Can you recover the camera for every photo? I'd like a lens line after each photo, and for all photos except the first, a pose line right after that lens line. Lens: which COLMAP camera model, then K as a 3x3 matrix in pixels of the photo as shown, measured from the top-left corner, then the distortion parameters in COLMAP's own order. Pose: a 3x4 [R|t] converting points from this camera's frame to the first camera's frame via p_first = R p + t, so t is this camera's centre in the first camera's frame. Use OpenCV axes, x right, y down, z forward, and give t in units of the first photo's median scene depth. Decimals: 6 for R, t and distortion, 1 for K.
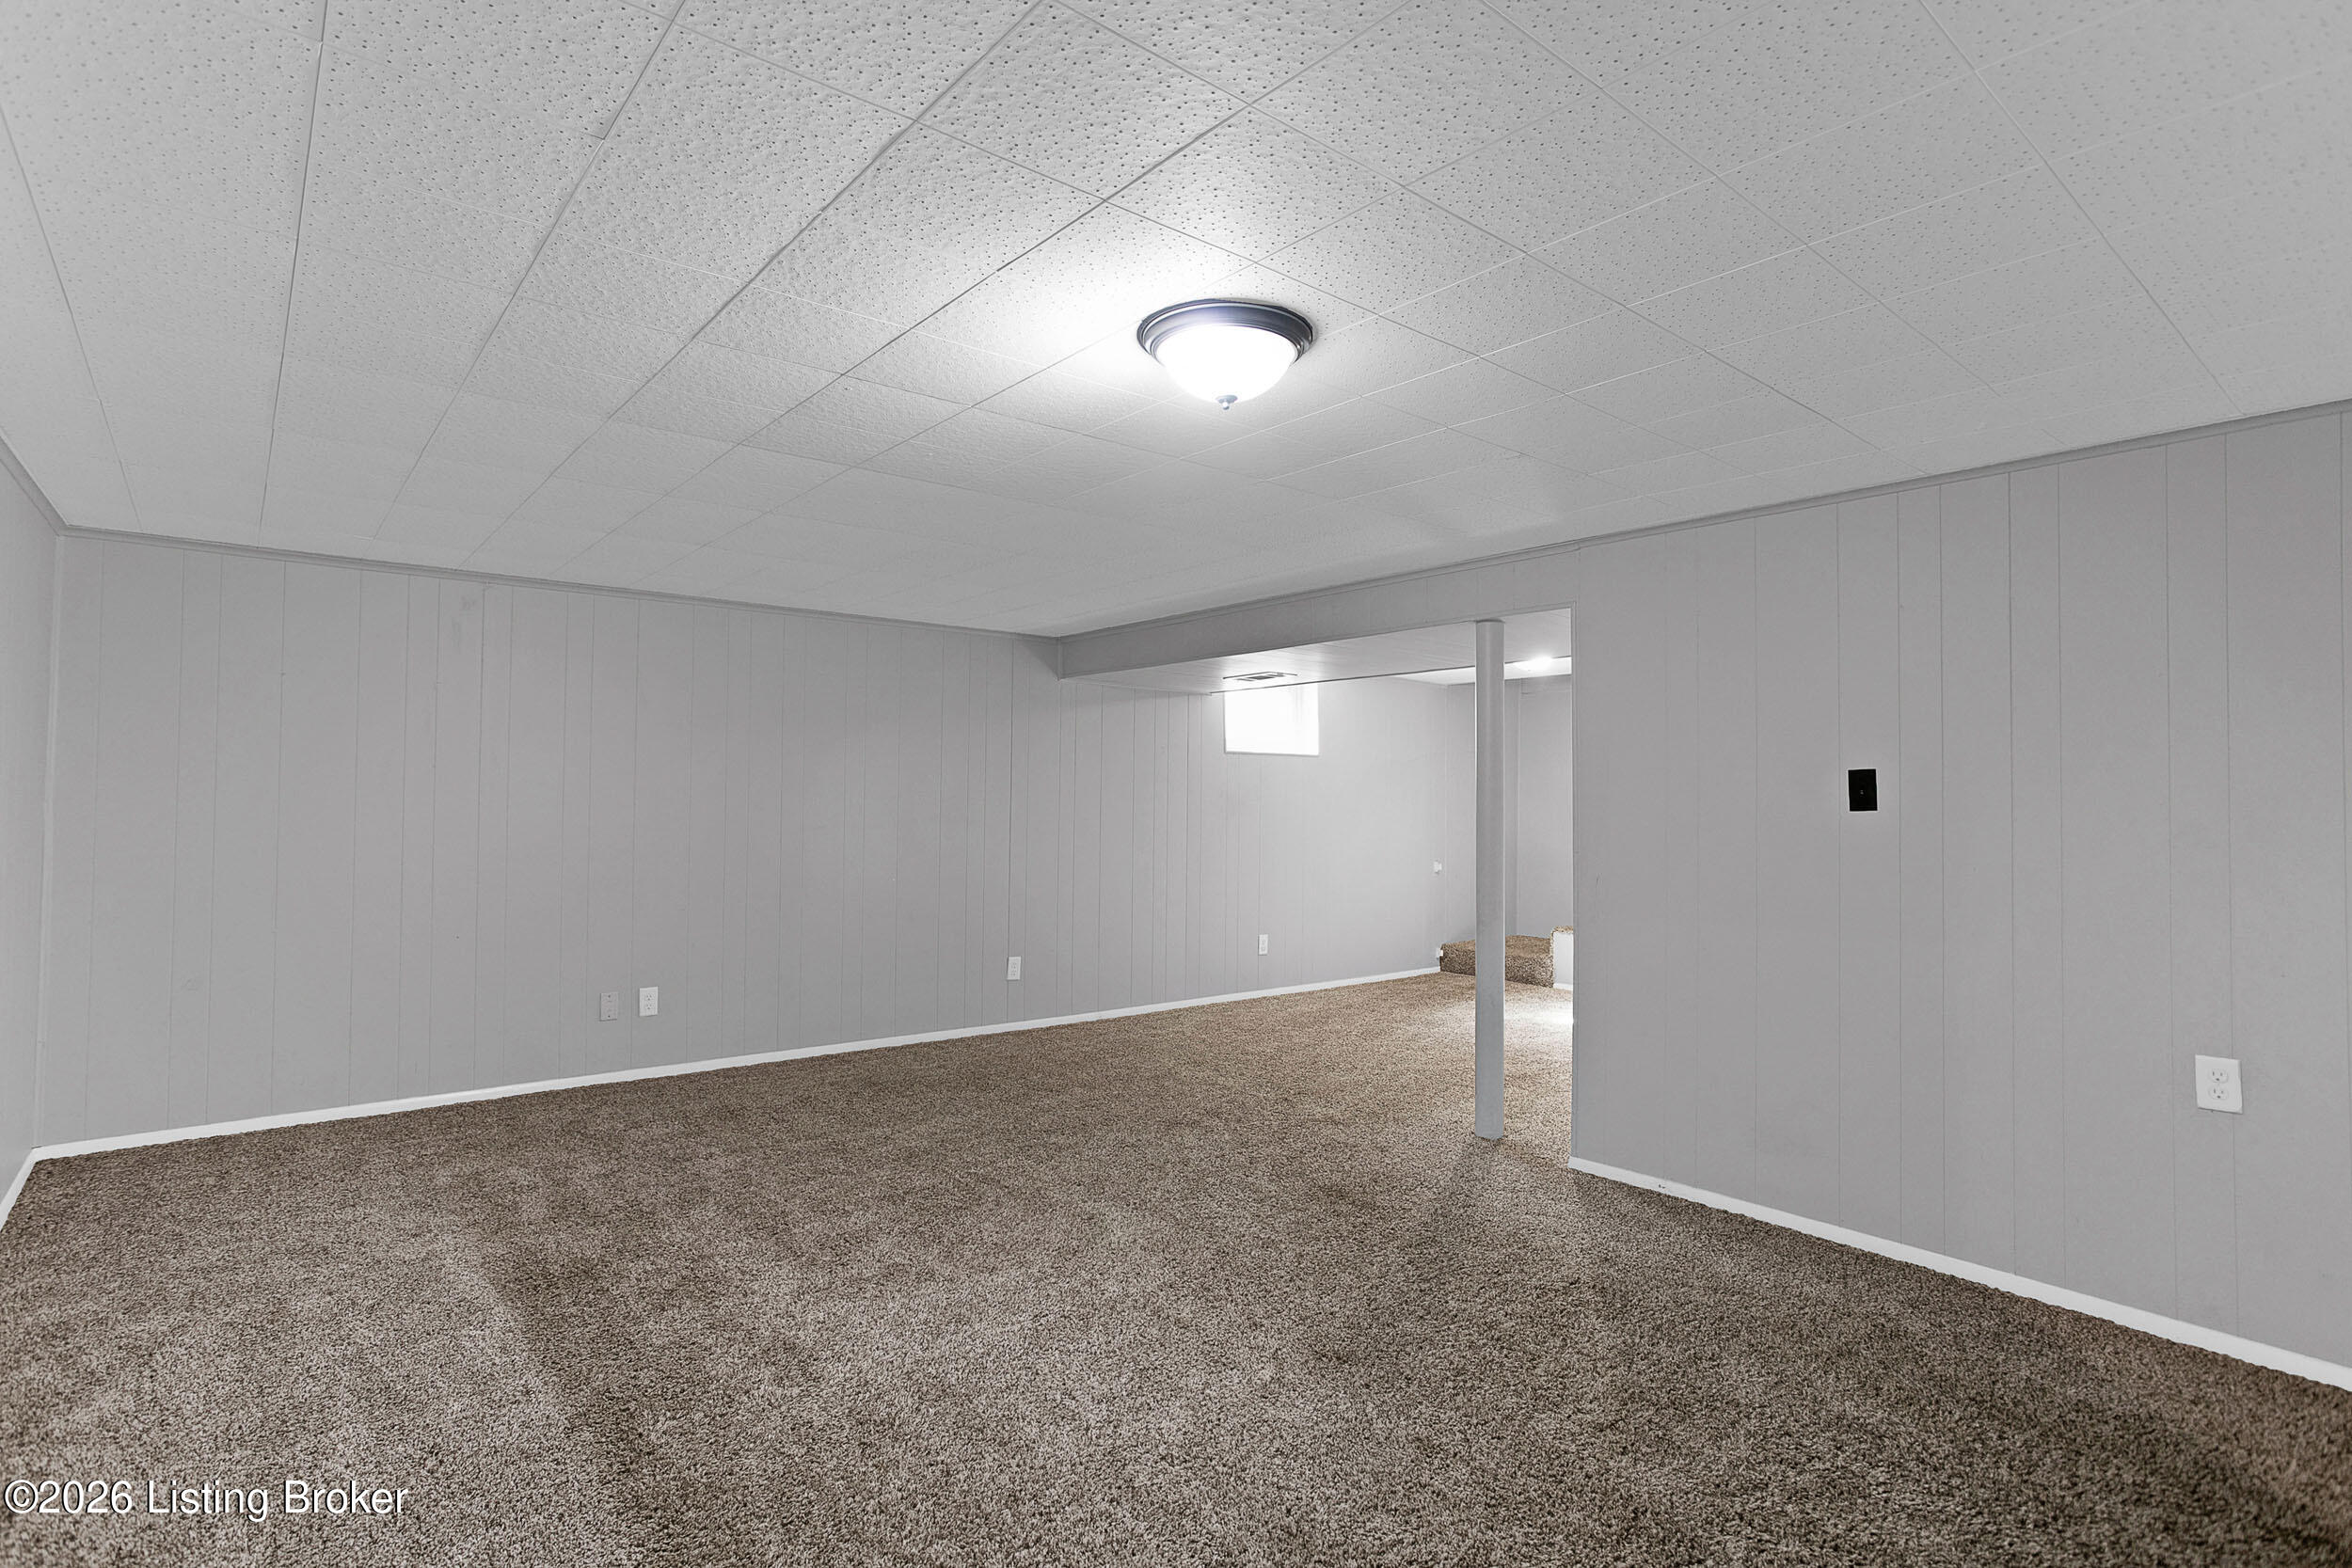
lens RADIAL K [[1146.5, 0, 1176.0], [0, 1146.5, 784.0], [0, 0, 1]] dist [-0.000129, 0.000125]
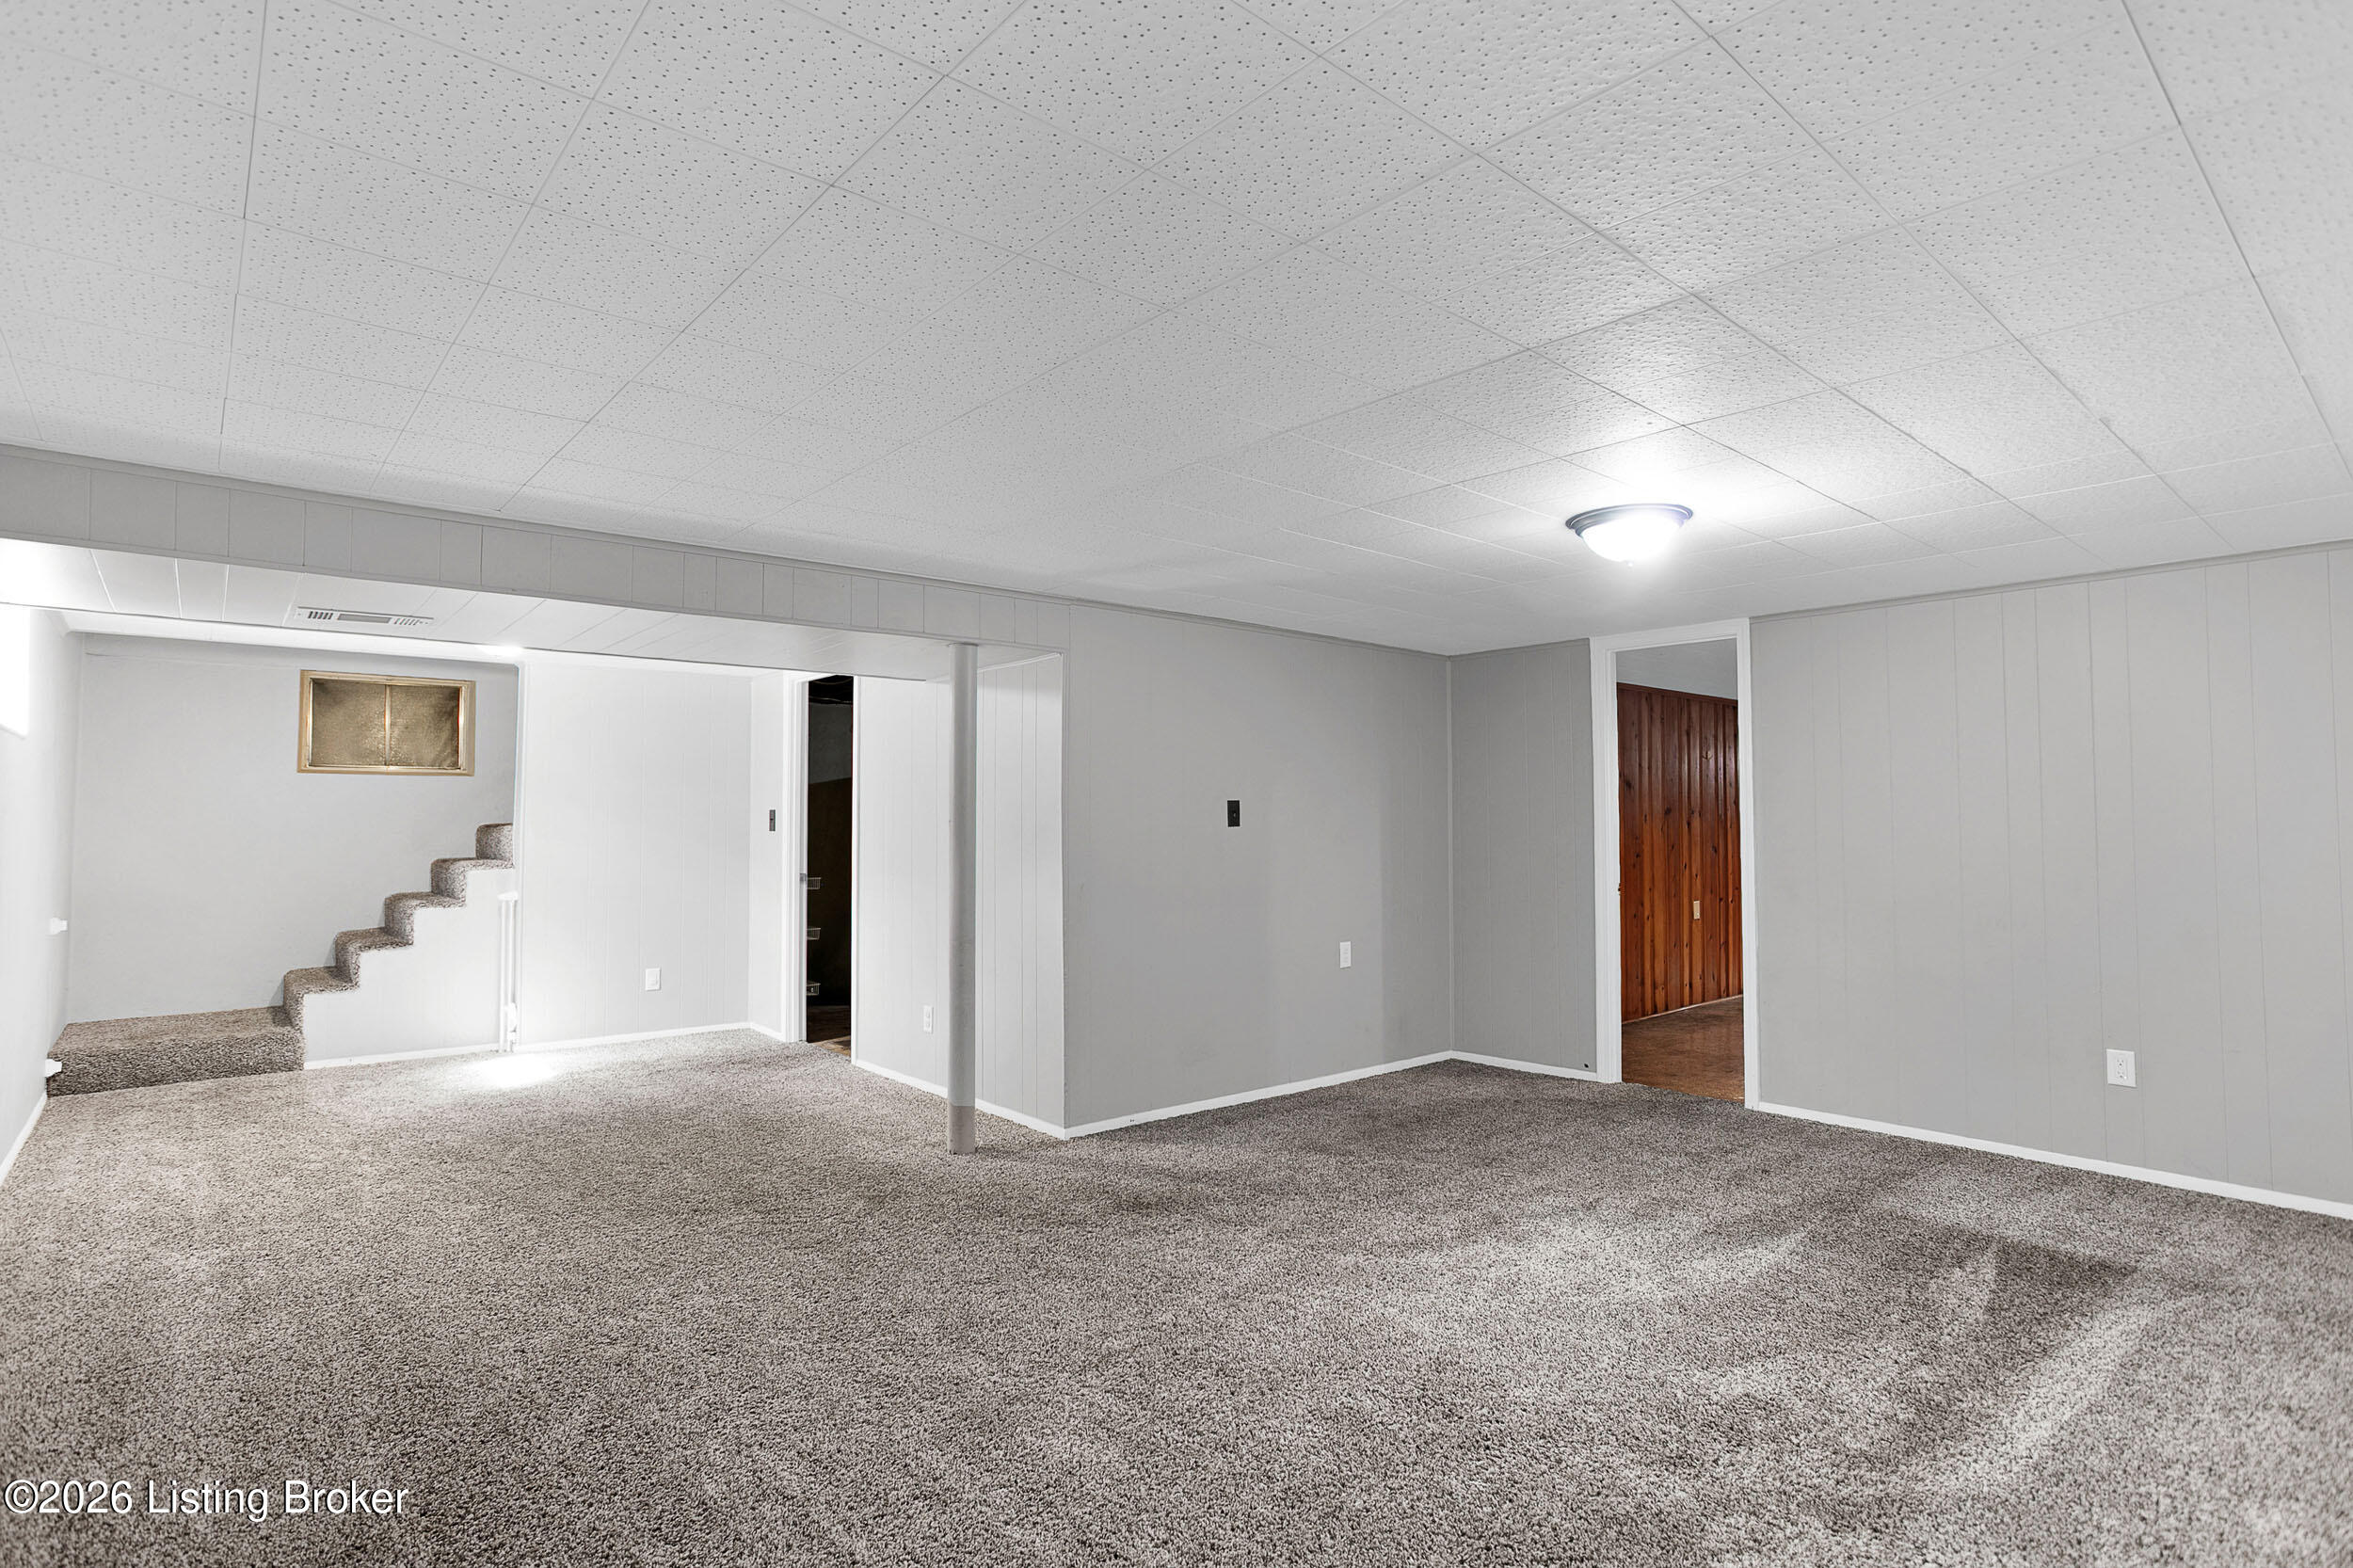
lens RADIAL K [[1147.1, 0, 1176.5], [0, 1147.1, 784.0], [0, 0, 1]] dist [-0.000129, 0.000125]
pose [[0.031034, 0.023159, 0.999250, -0.915331], [-0.015217, 0.999627, -0.022695, 0.001840], [-0.999402, -0.014501, 0.031375, 0.960861]]
